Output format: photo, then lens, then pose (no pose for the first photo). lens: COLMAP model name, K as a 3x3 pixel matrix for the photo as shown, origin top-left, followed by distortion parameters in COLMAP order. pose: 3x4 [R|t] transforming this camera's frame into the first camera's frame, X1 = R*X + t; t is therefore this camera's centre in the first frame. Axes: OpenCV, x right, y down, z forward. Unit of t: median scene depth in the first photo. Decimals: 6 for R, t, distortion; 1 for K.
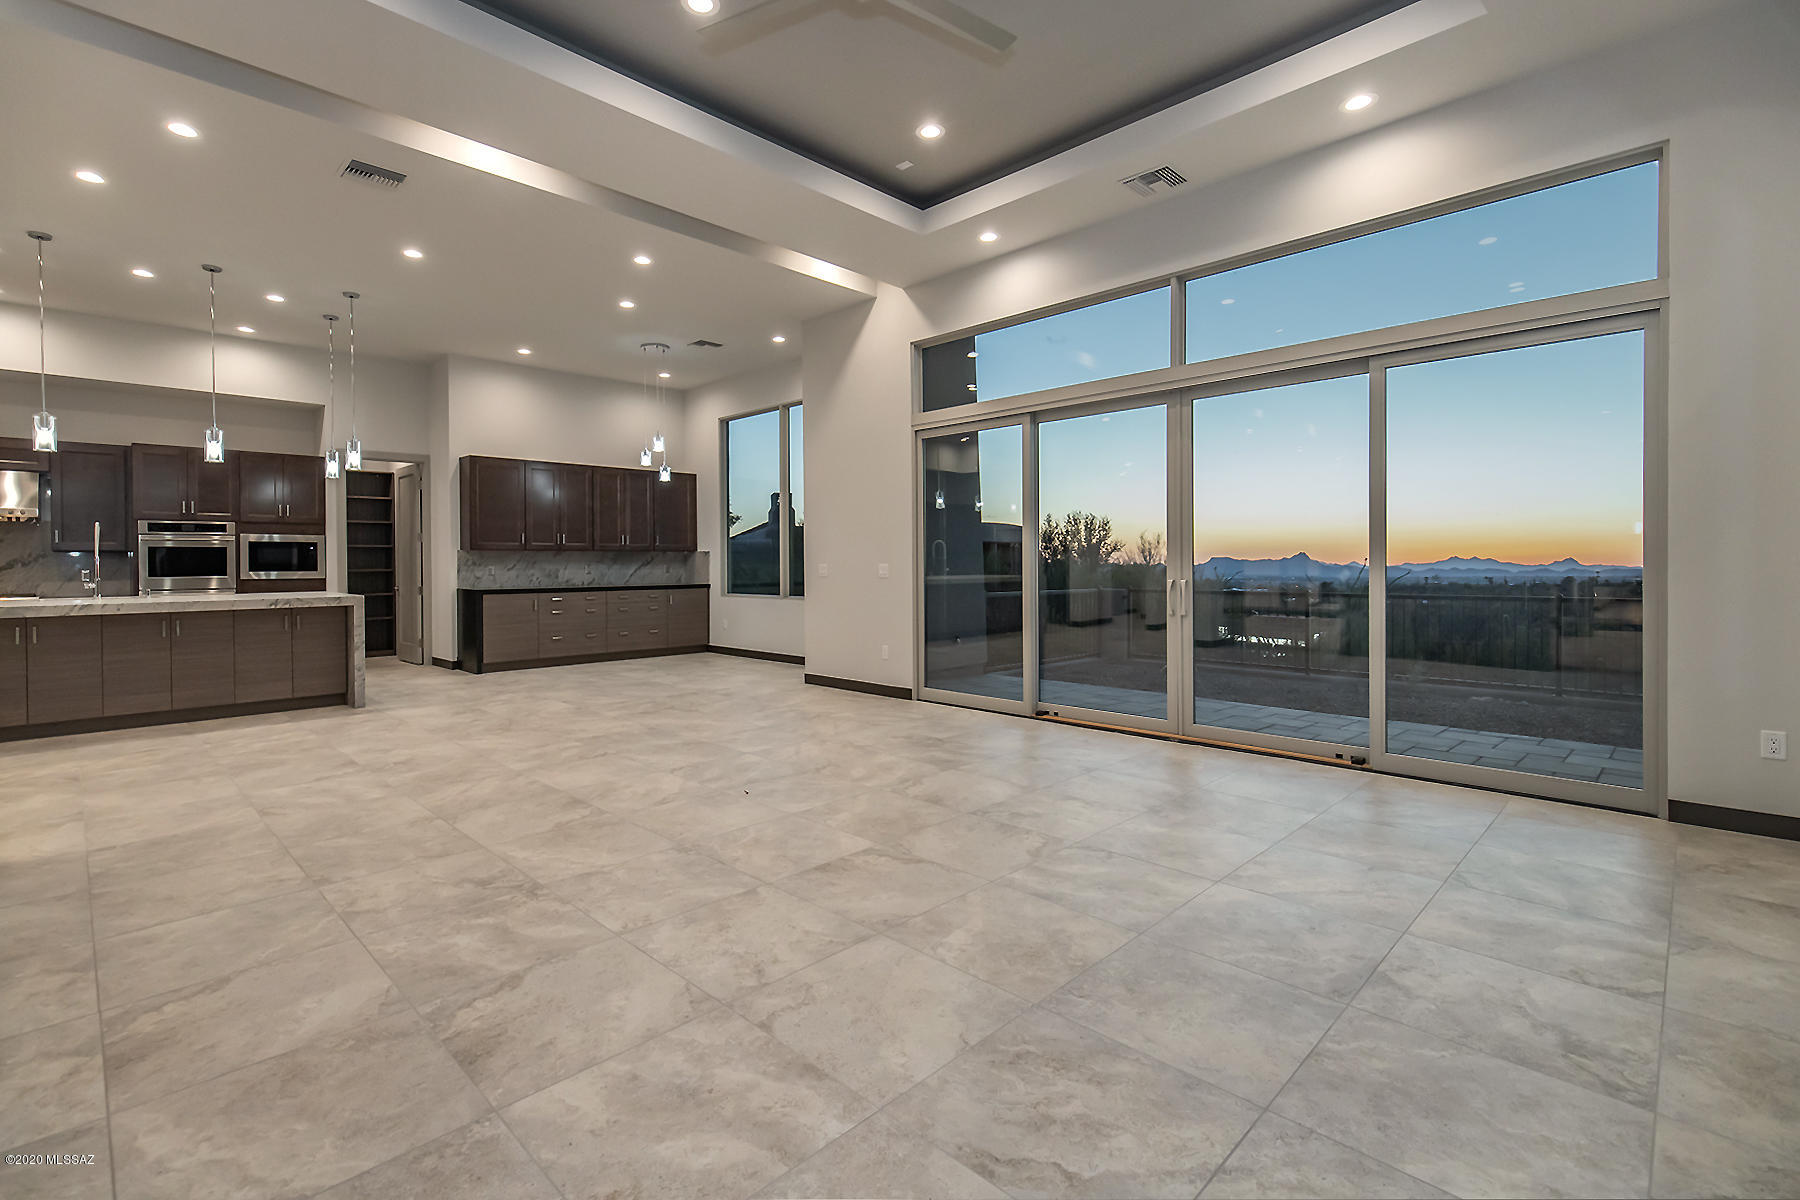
lens RADIAL K [[802.9, 0, 846.8], [0, 802.9, 563.0], [0, 0, 1]] dist [0.011307, -0.003800]
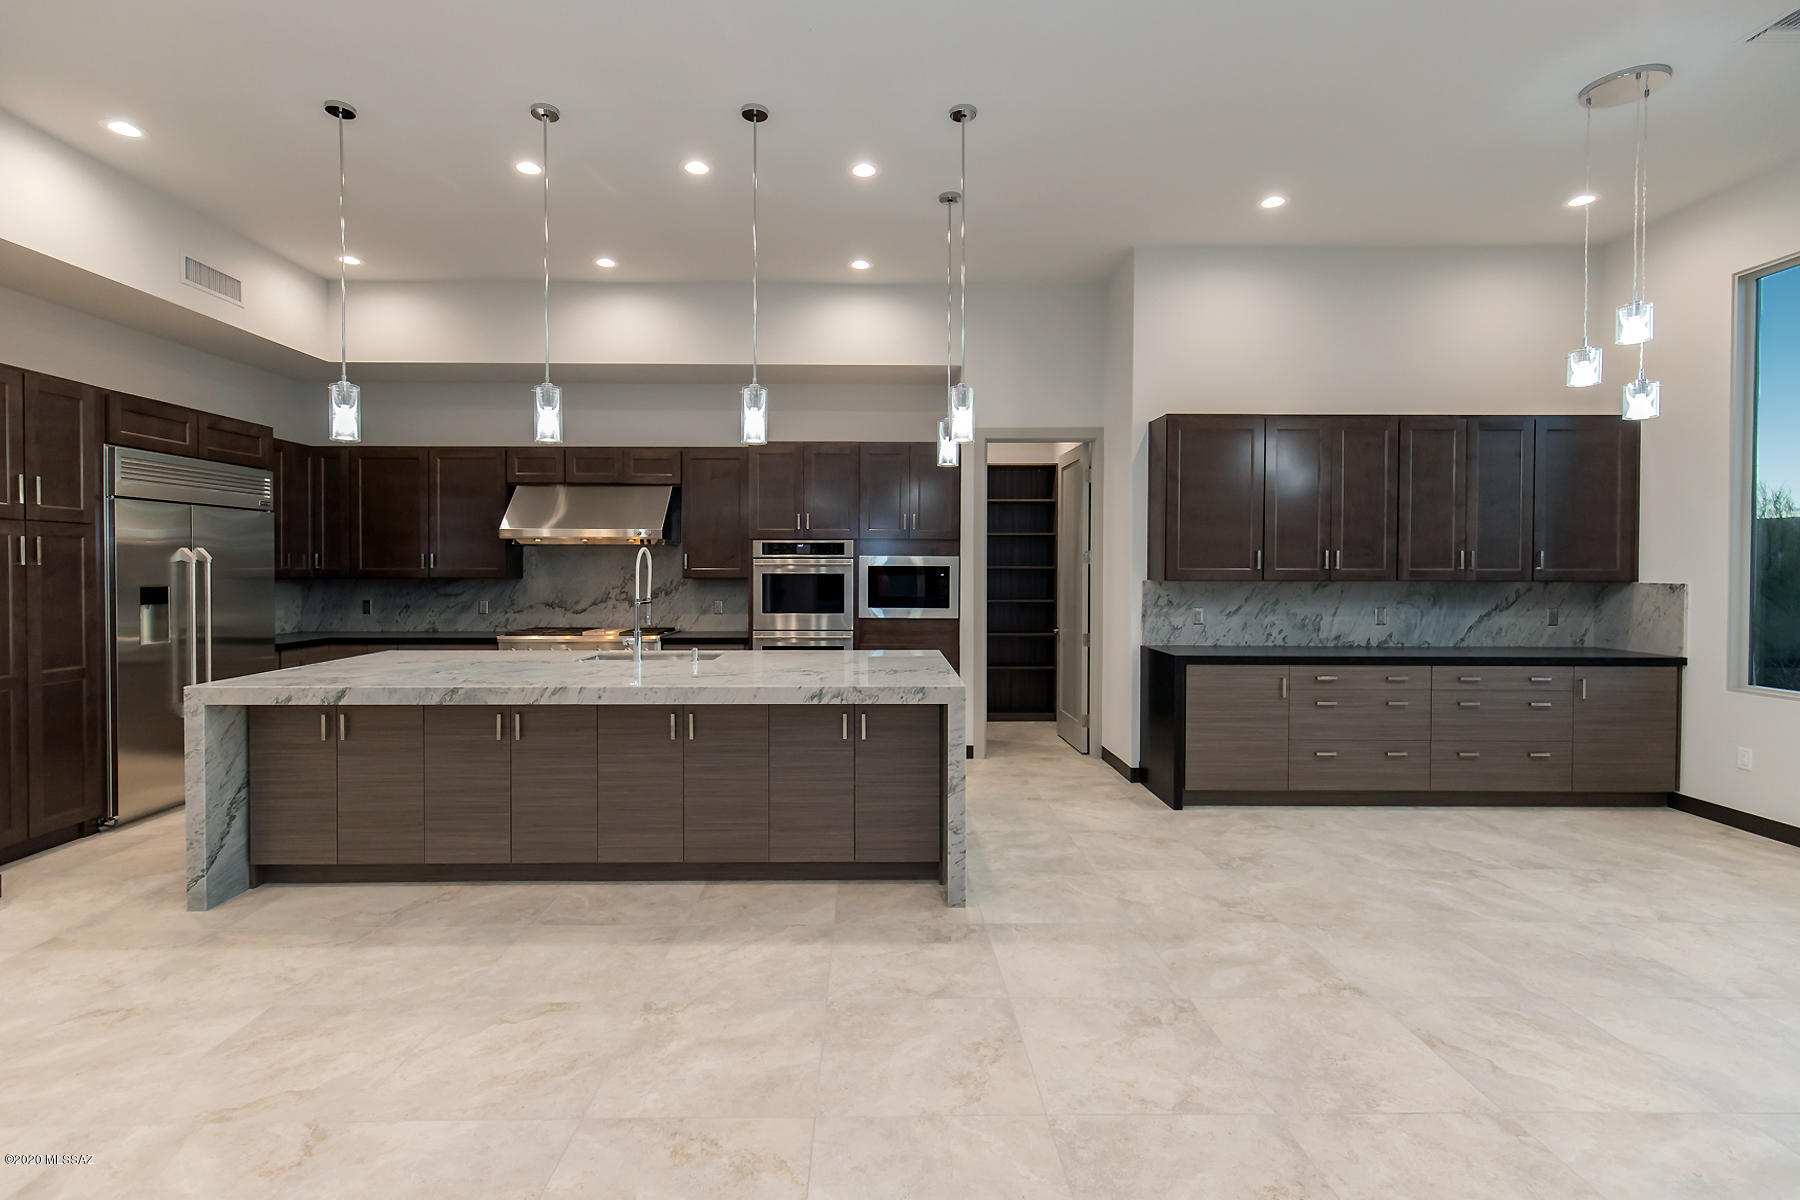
lens RADIAL K [[845.6, 0, 849.7], [0, 845.6, 561.9], [0, 0, 1]] dist [0.017770, -0.004805]
pose [[0.723634, -0.002264, -0.690180, -0.239717], [-0.009804, 0.999860, -0.013559, -0.020732], [0.690114, 0.016578, 0.723511, 0.451641]]
